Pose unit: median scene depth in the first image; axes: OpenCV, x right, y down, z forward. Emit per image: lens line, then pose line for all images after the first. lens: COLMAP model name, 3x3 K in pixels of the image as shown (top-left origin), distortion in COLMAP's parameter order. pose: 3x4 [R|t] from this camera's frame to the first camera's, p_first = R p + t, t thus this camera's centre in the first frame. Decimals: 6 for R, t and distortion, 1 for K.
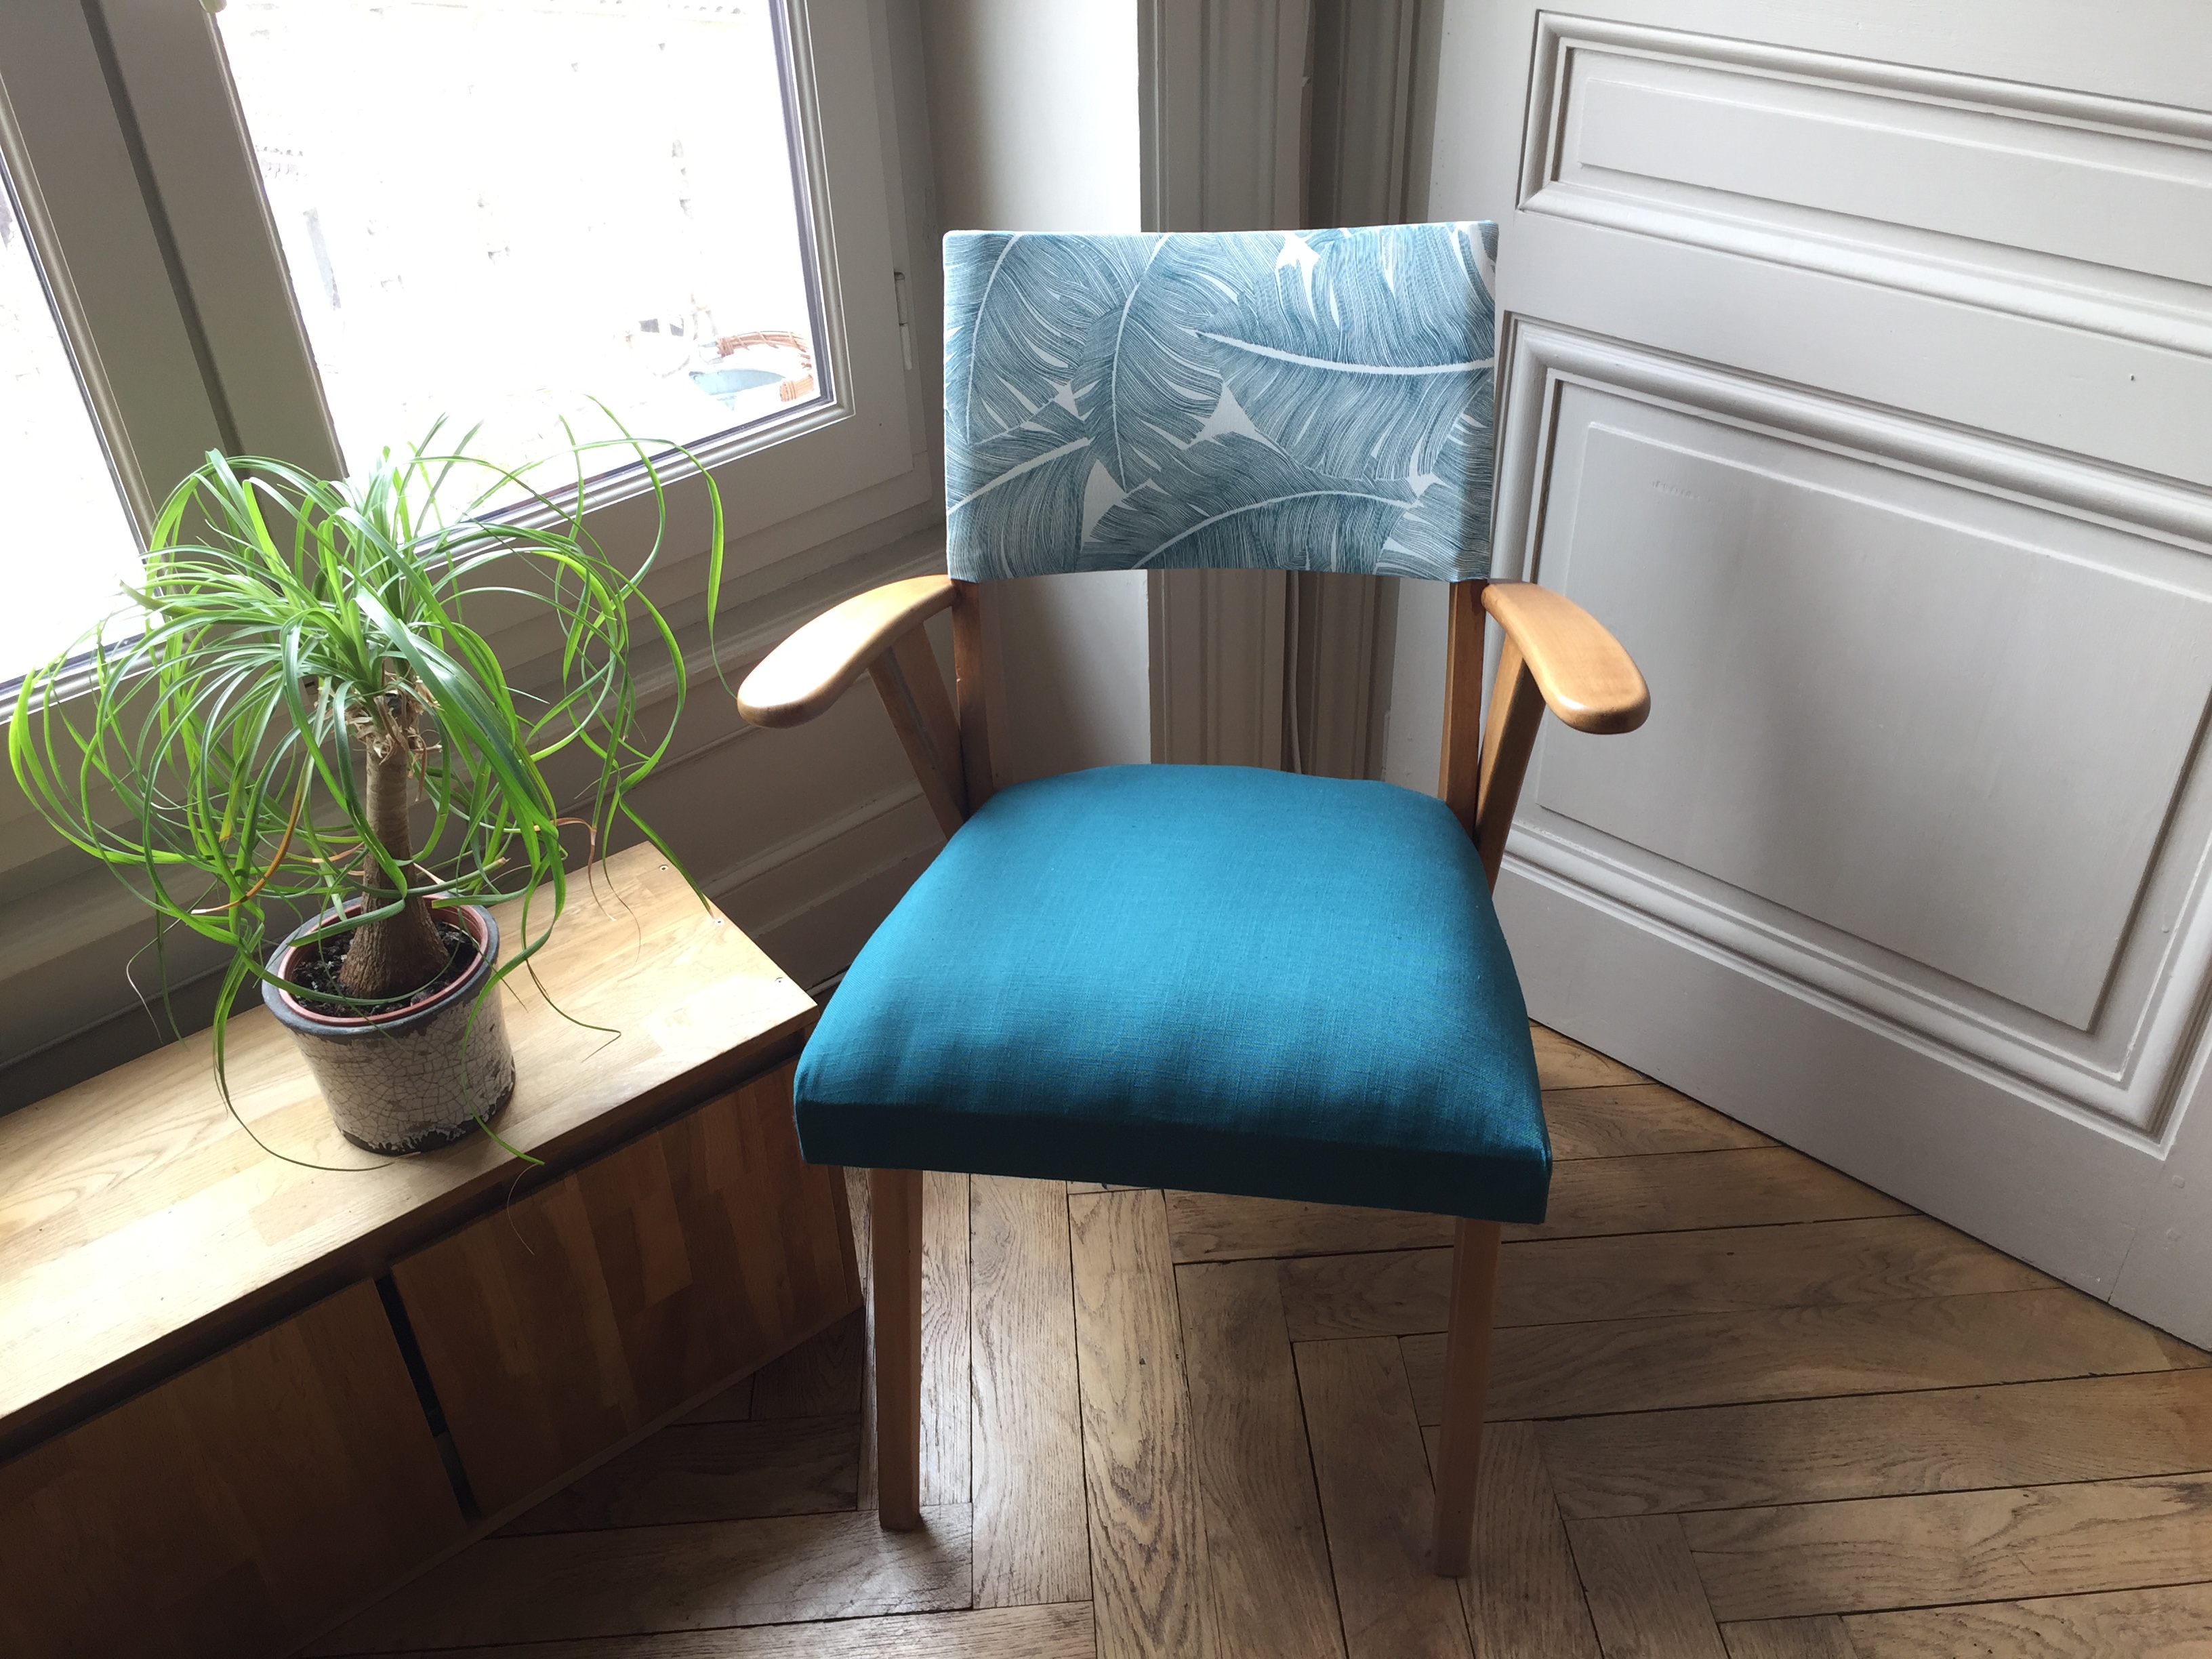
lens RADIAL K [[1871.4, 0, 1106.0], [0, 1871.4, 829.5], [0, 0, 1]] dist [0.085511, -0.112589]
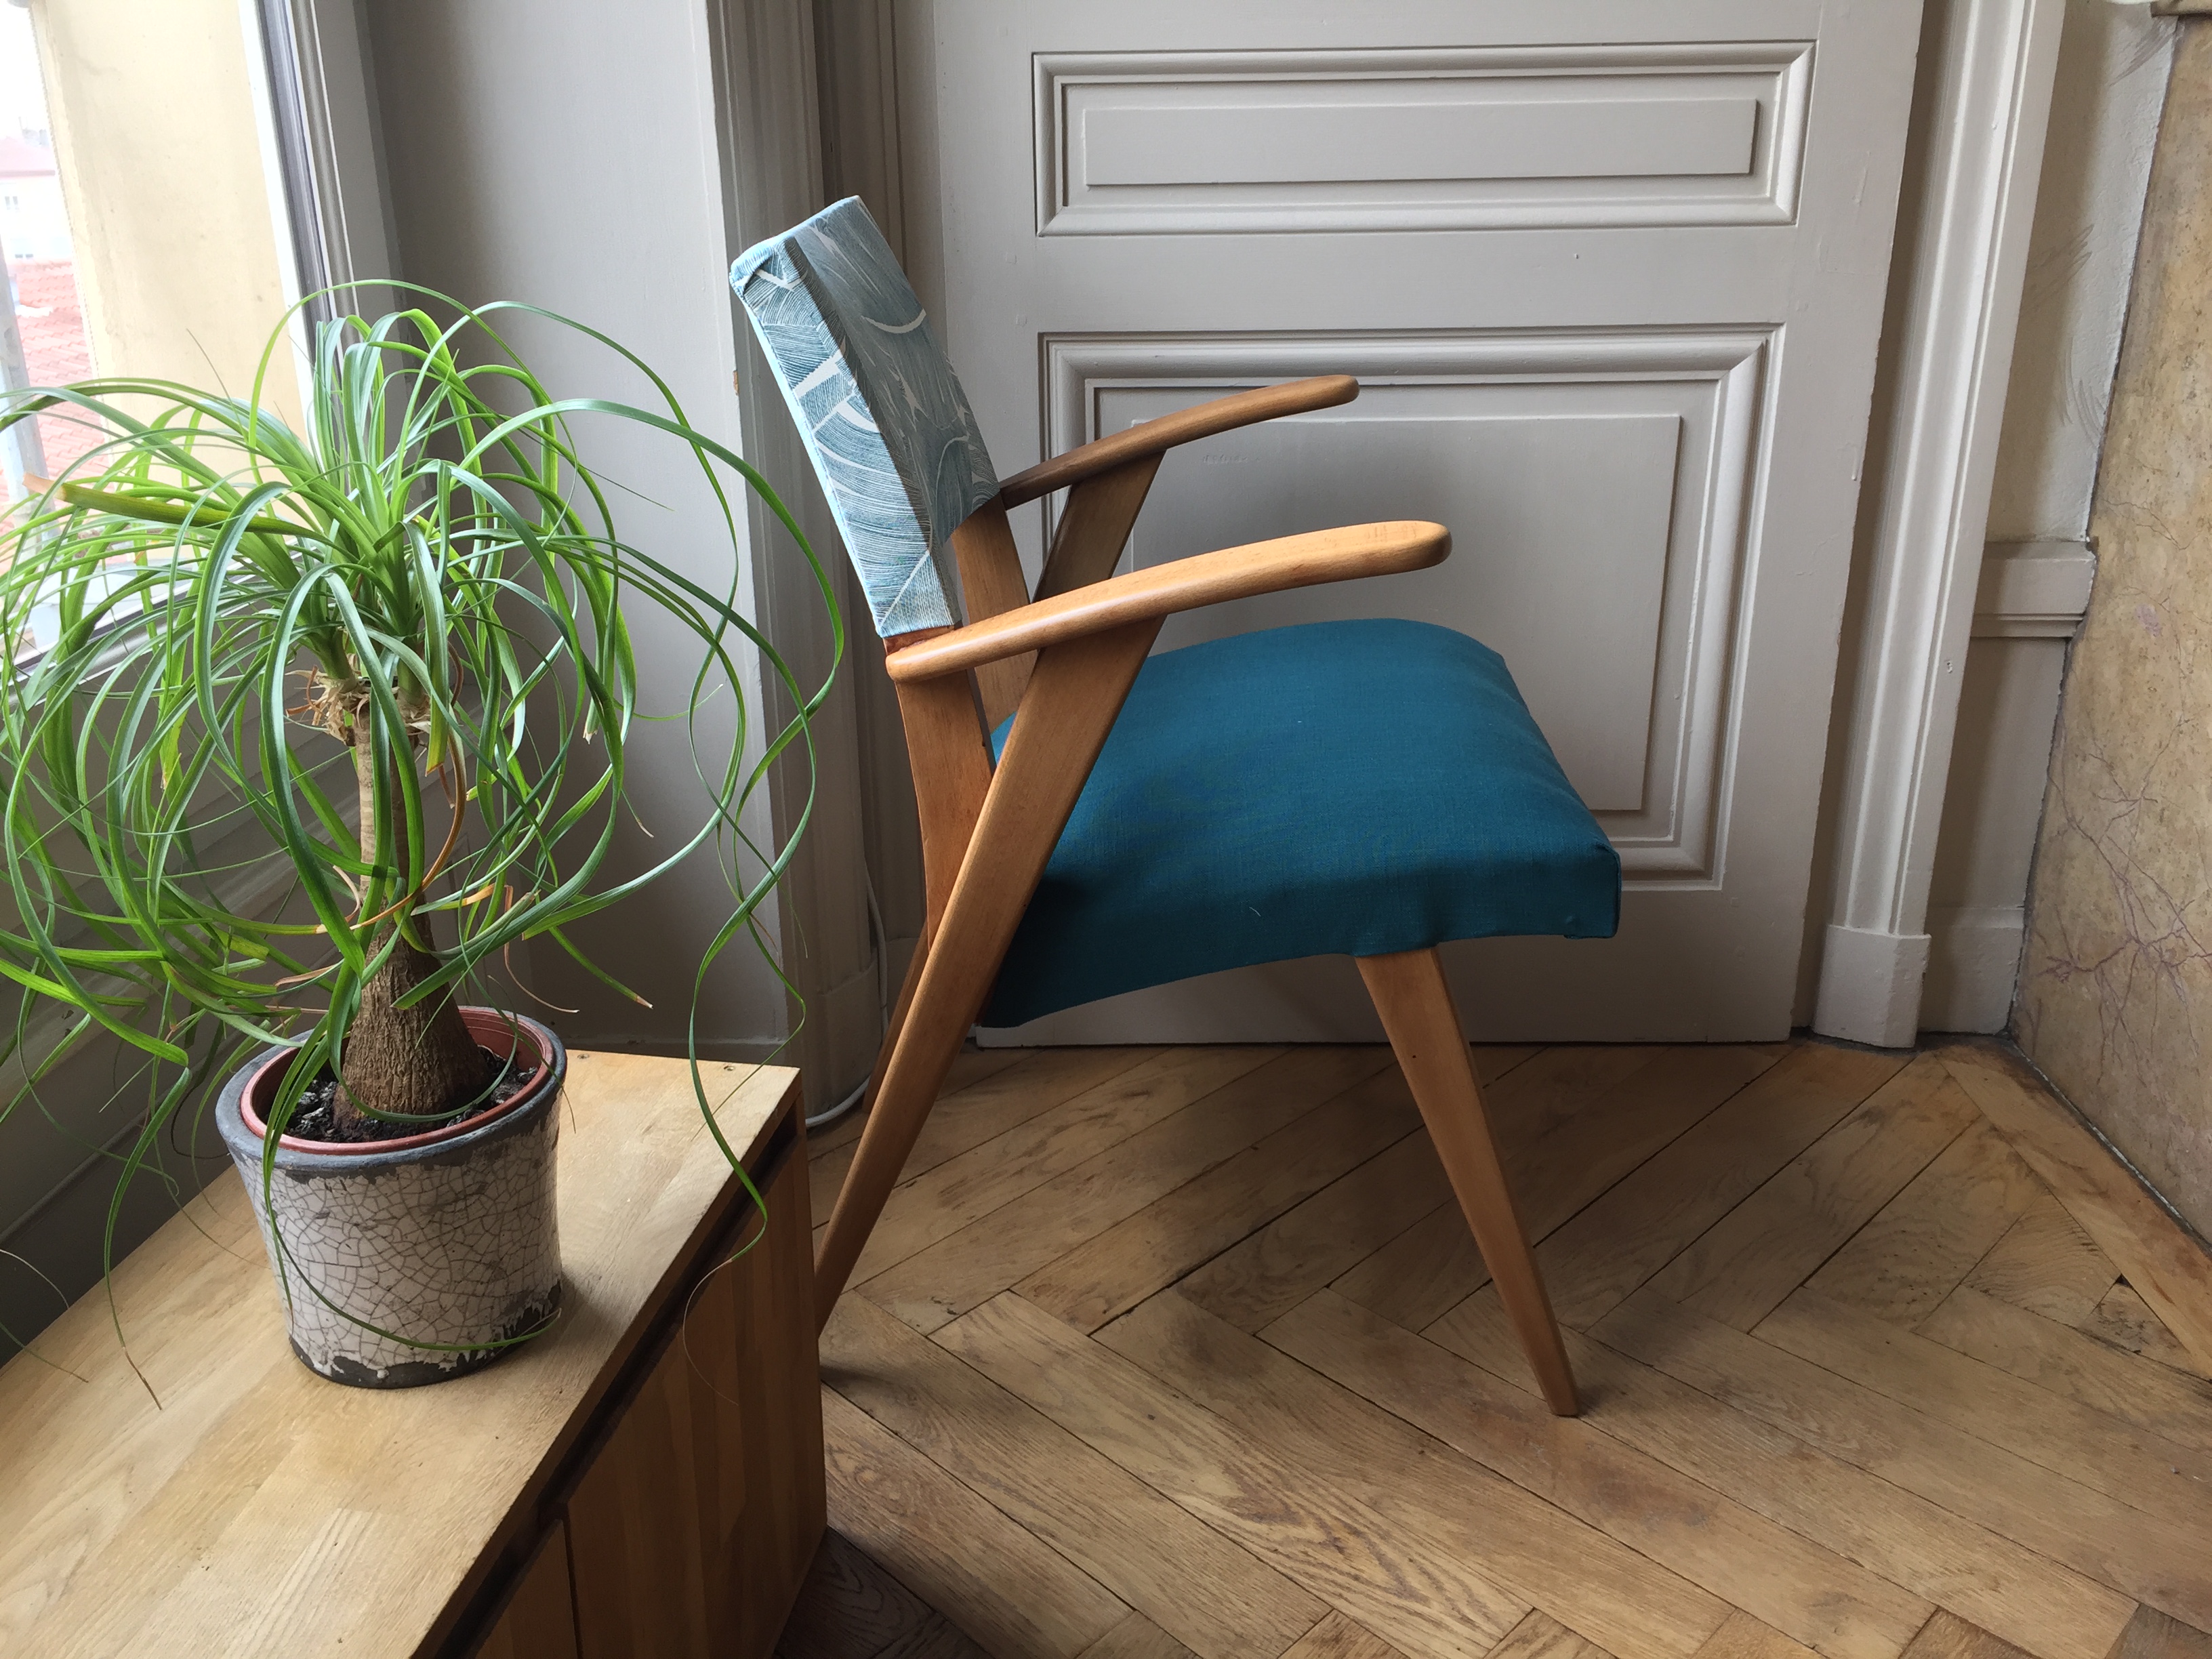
lens RADIAL K [[1883.8, 0, 1106.6], [0, 1883.8, 800.7], [0, 0, 1]] dist [0.087493, -0.126501]
pose [[0.744157, -0.206648, 0.635238, -0.548516], [0.378126, 0.914241, -0.145550, 0.156168], [-0.550683, 0.348512, 0.758477, 0.267521]]
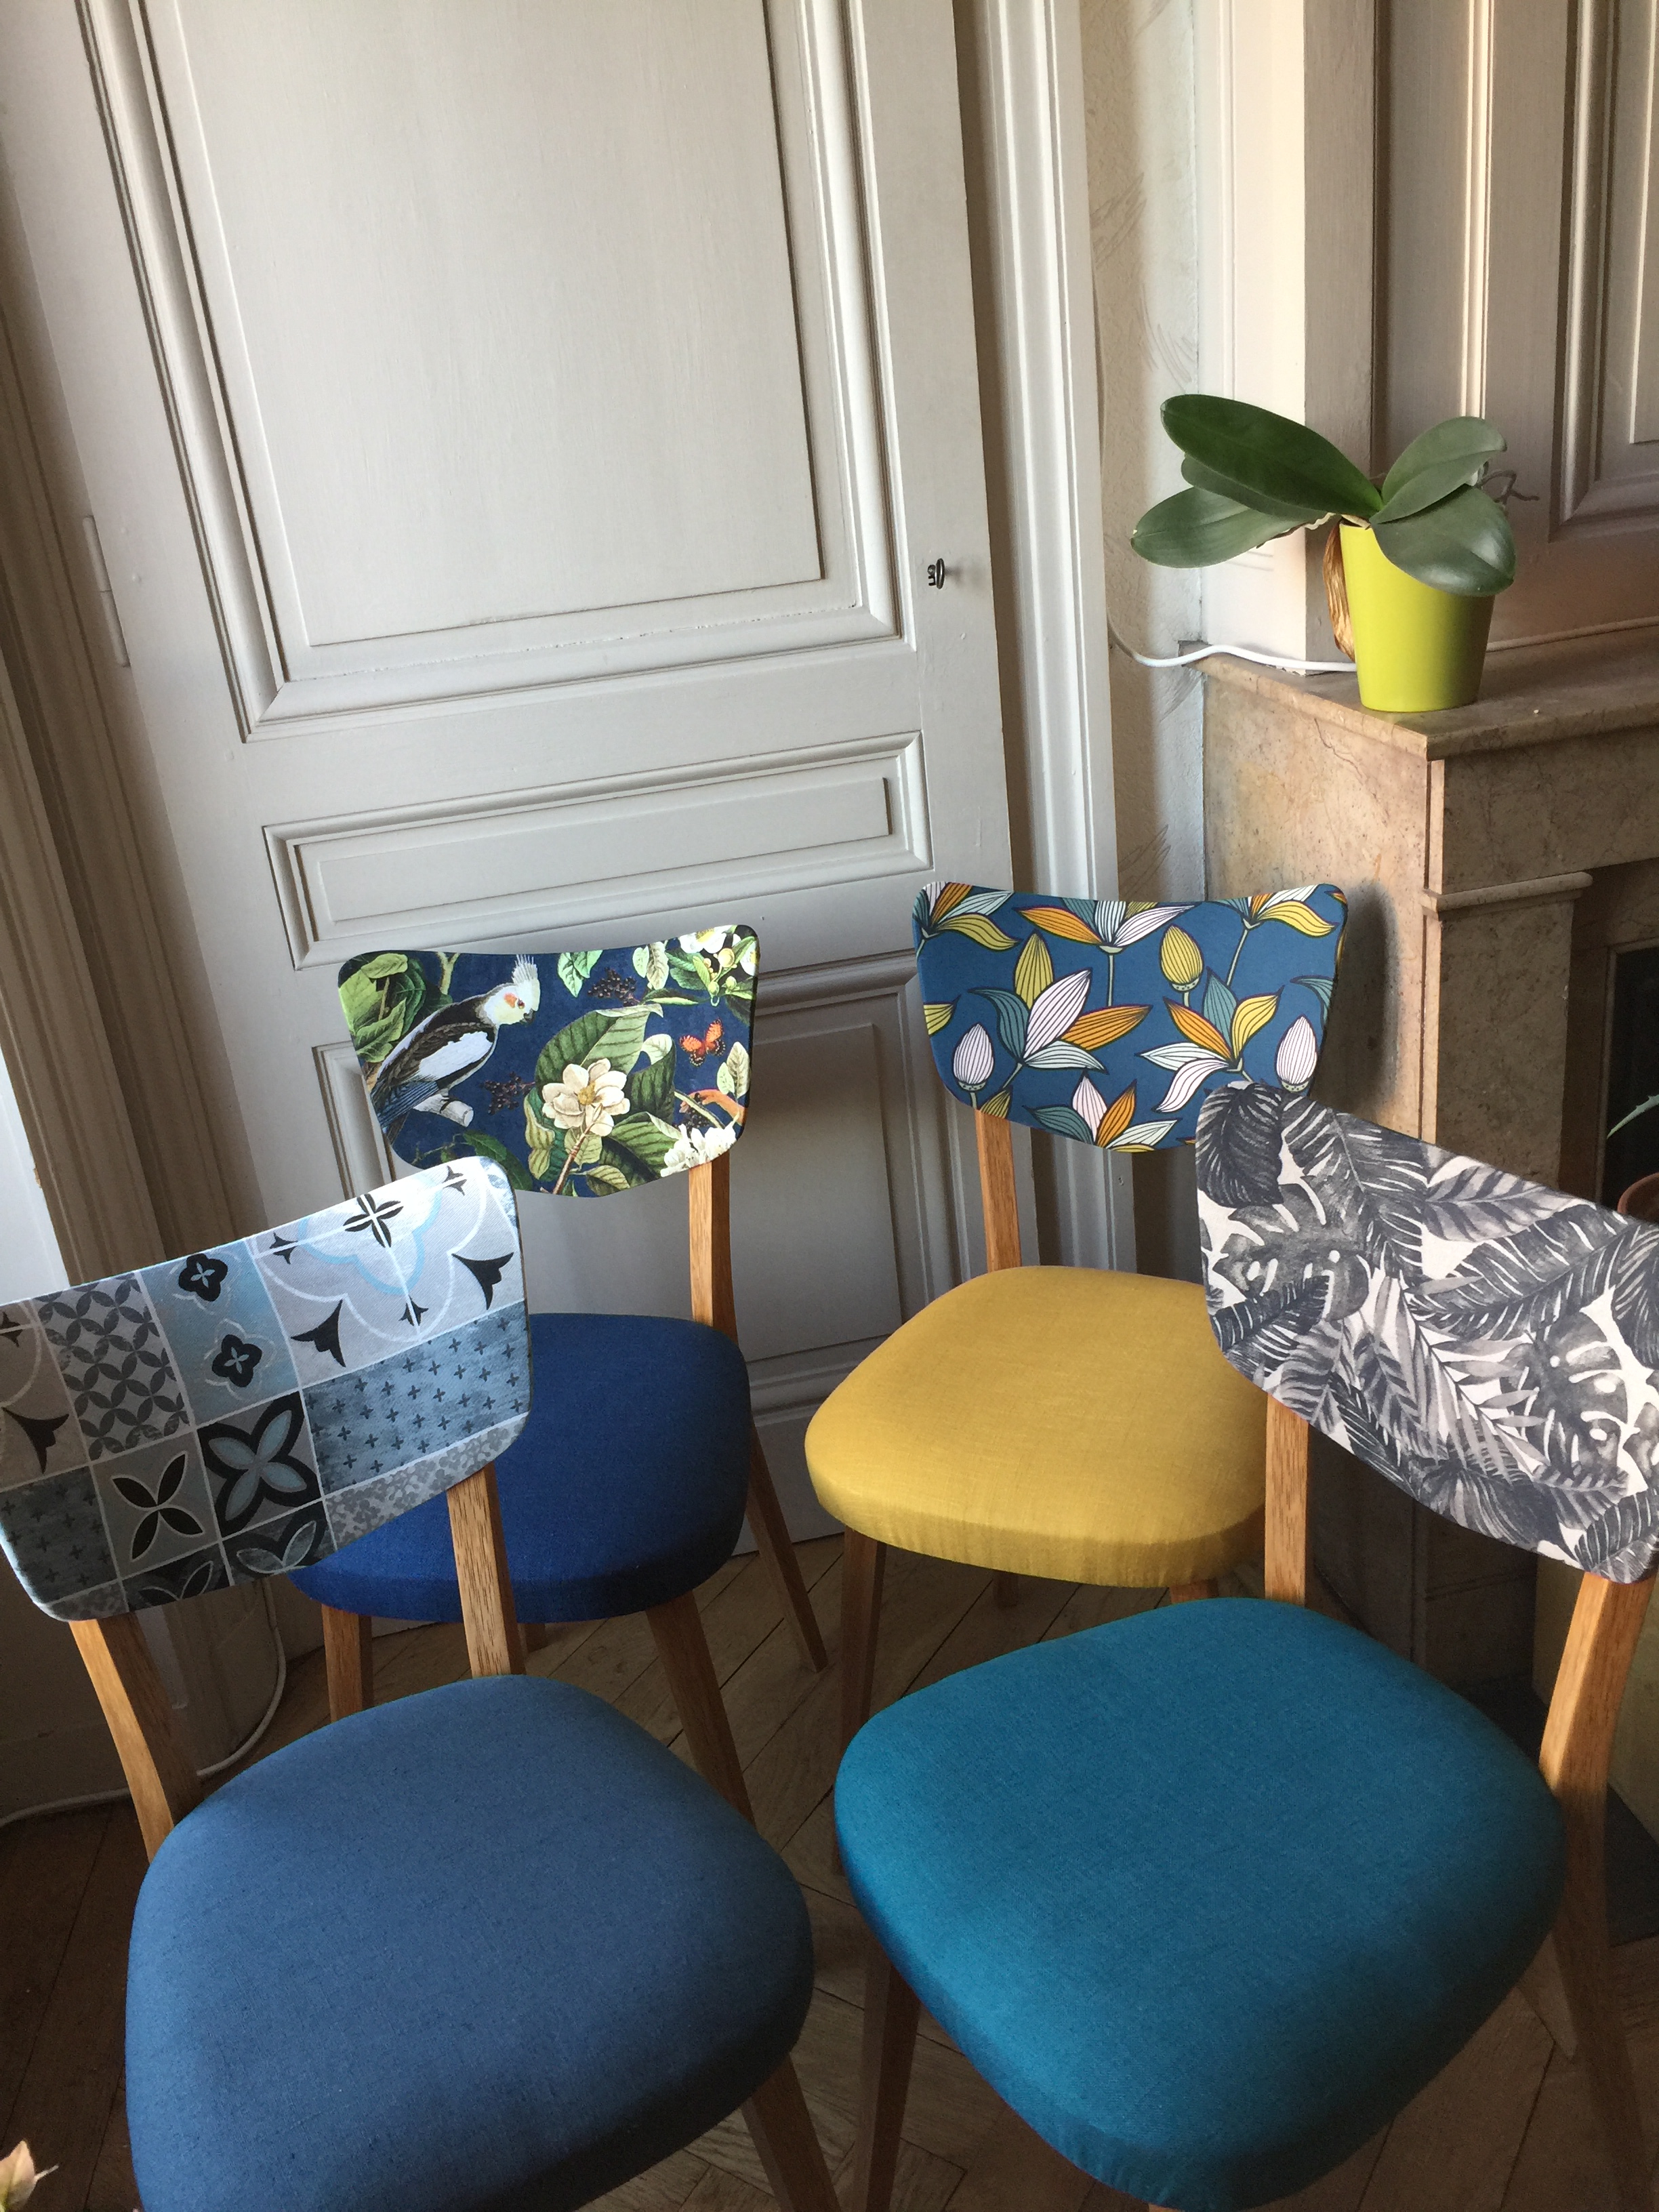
lens RADIAL K [[1883.8, 0, 826.9], [0, 1883.8, 1066.5], [0, 0, 1]] dist [0.087493, -0.126501]
pose [[0.585628, -0.330526, 0.740130, -0.551771], [0.539750, 0.840227, -0.051850, -0.020943], [-0.604739, 0.429850, 0.670462, -0.026467]]
